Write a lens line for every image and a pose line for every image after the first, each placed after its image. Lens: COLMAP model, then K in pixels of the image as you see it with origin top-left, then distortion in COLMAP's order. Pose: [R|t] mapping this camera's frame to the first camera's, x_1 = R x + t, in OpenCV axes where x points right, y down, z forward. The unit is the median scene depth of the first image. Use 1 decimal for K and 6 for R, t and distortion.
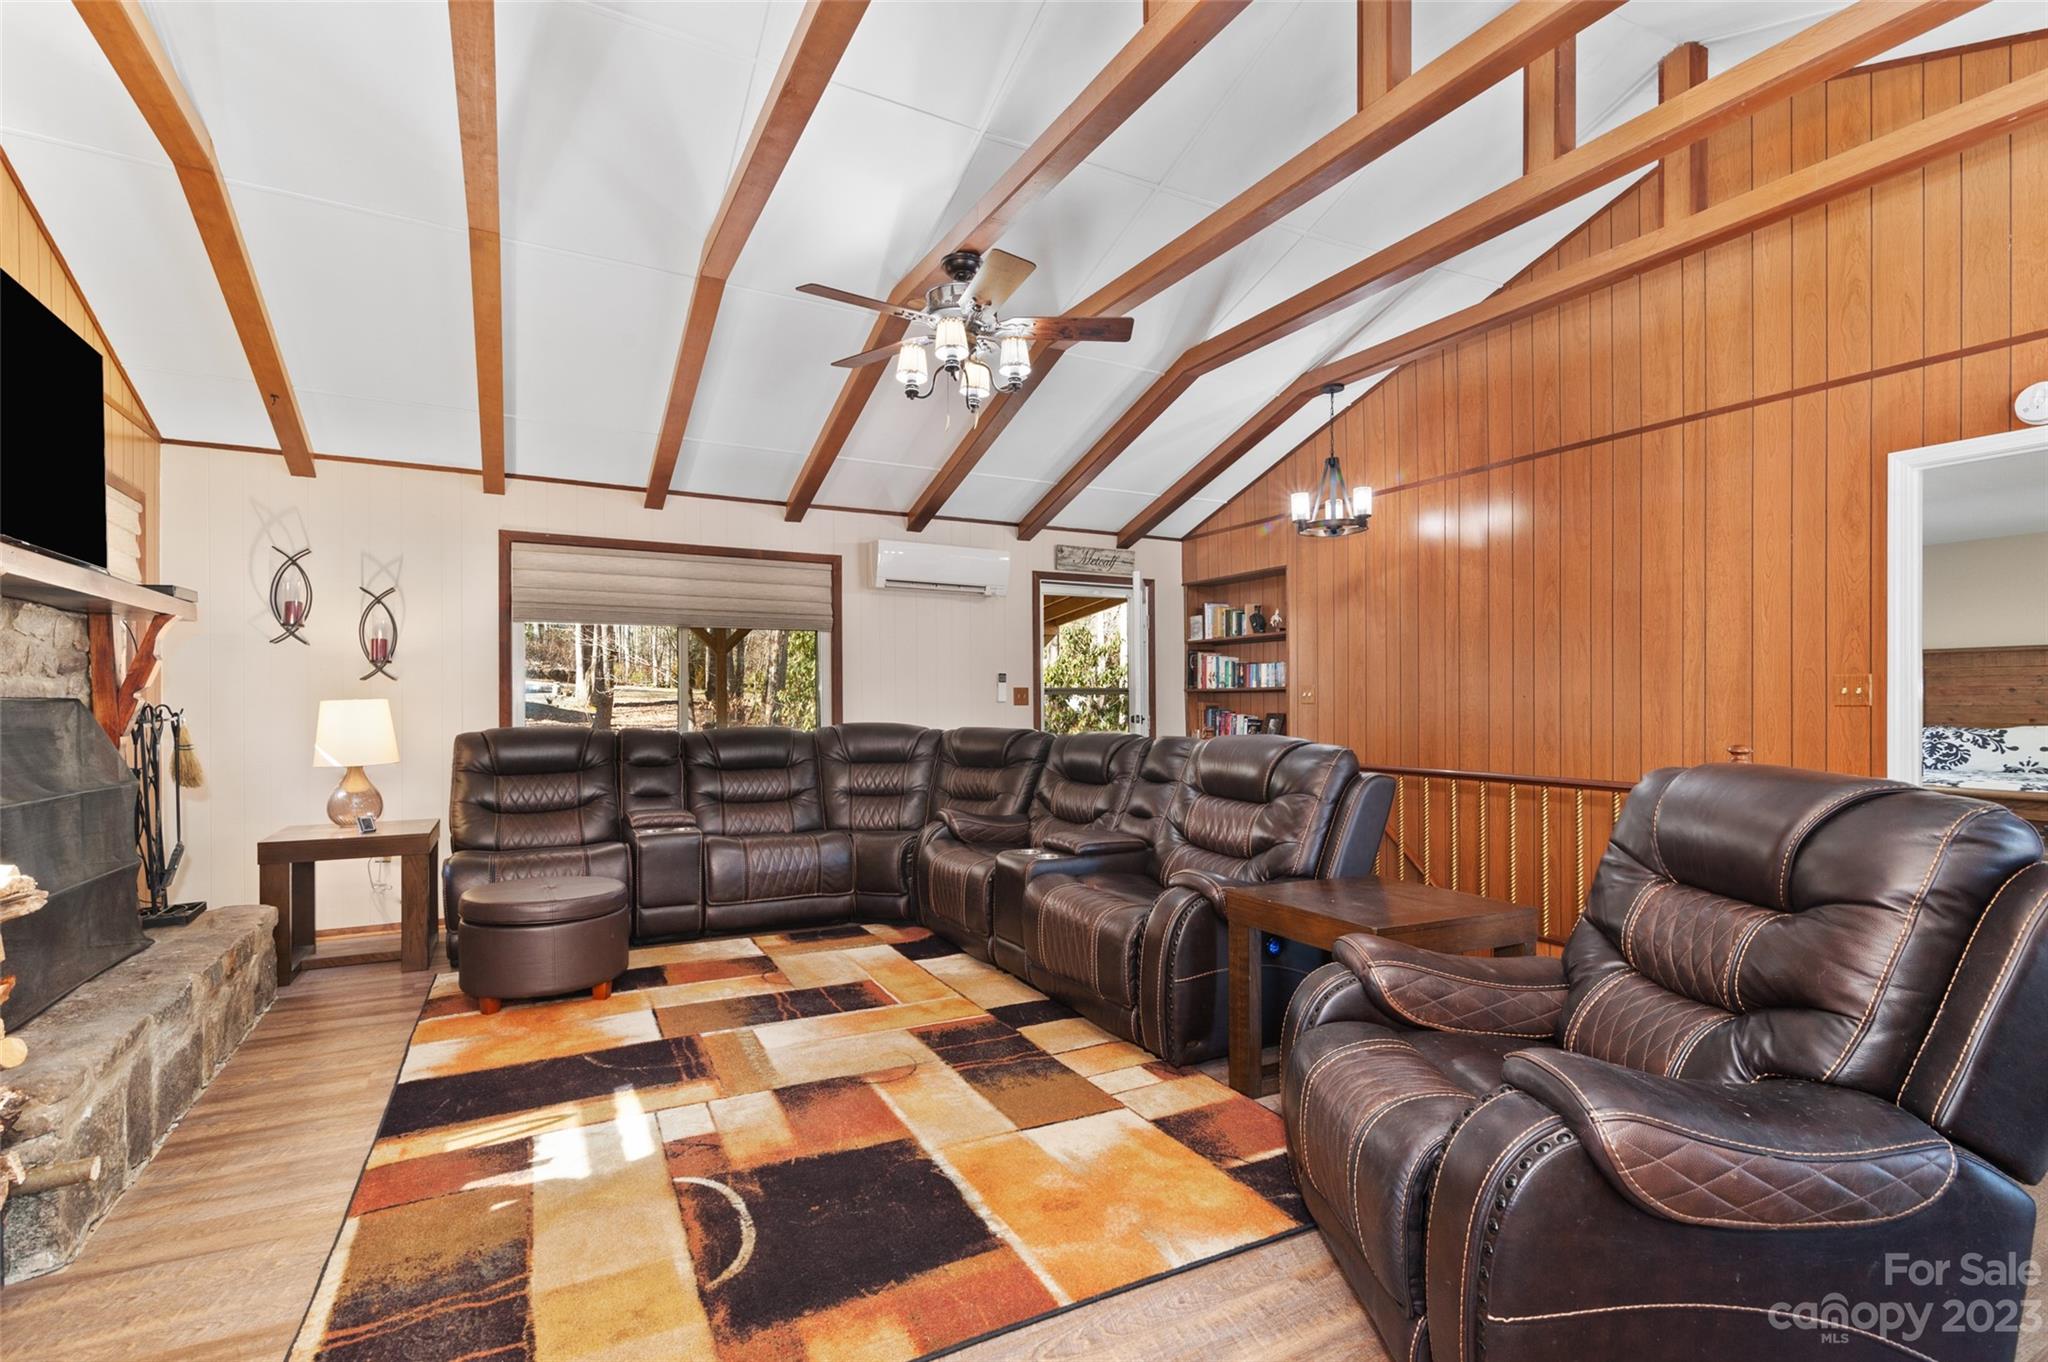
lens RADIAL K [[959.9, 0, 1021.2], [0, 959.9, 698.8], [0, 0, 1]] dist [-0.004386, 0.000837]
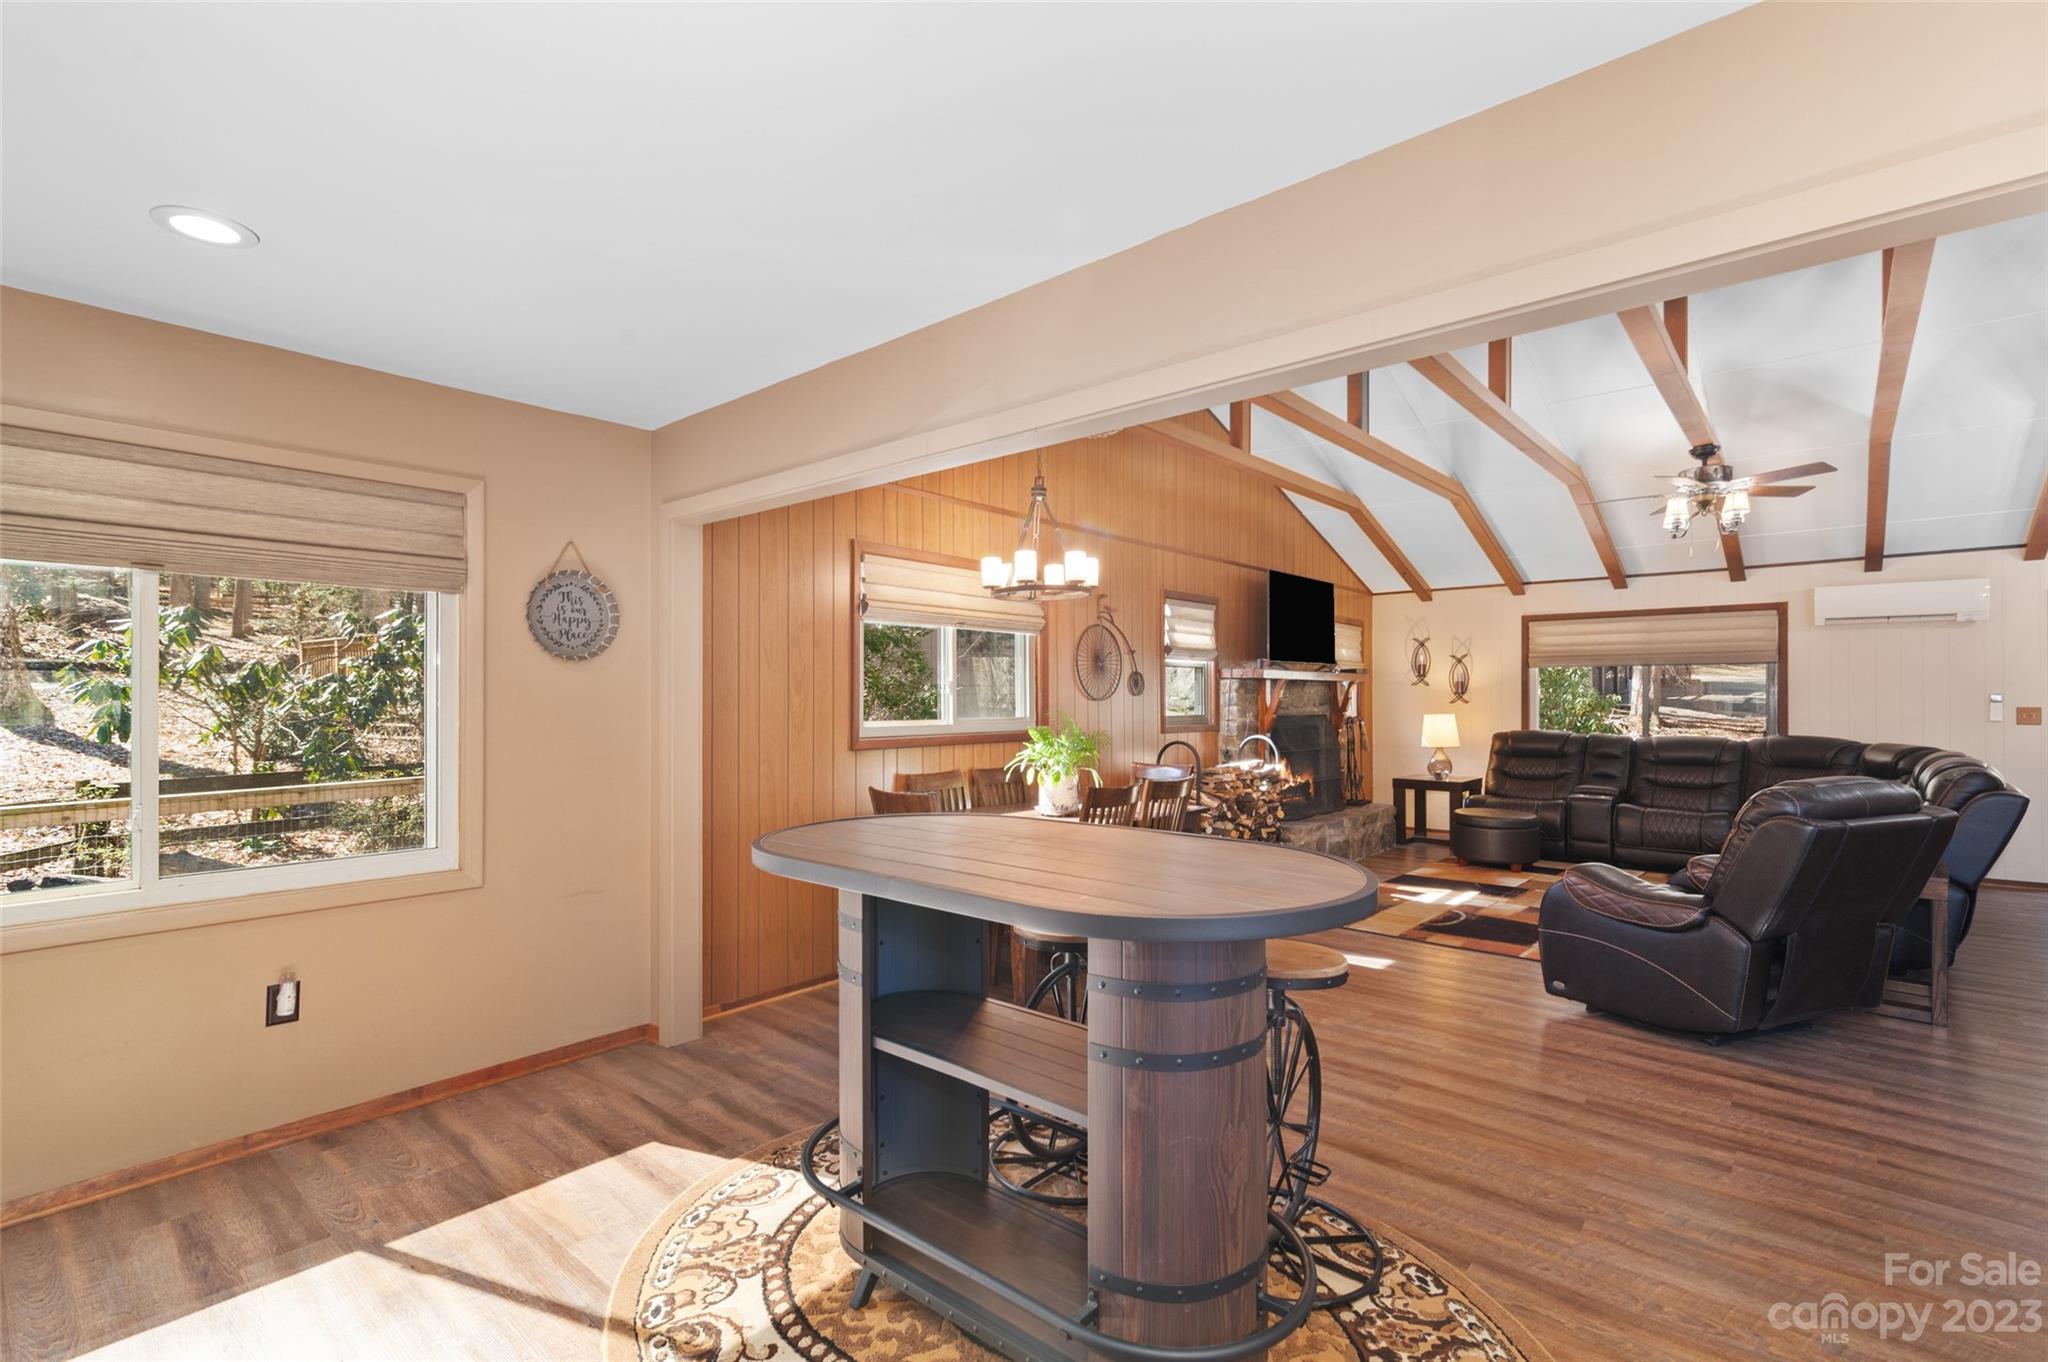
lens RADIAL K [[931.4, 0, 1019.7], [0, 931.4, 688.2], [0, 0, 1]] dist [-0.000370, 0.000994]
pose [[0.354659, -0.010736, -0.934934, 0.730841], [0.001753, 0.999940, -0.010817, -0.030617], [0.934994, 0.002197, 0.354657, -0.459406]]
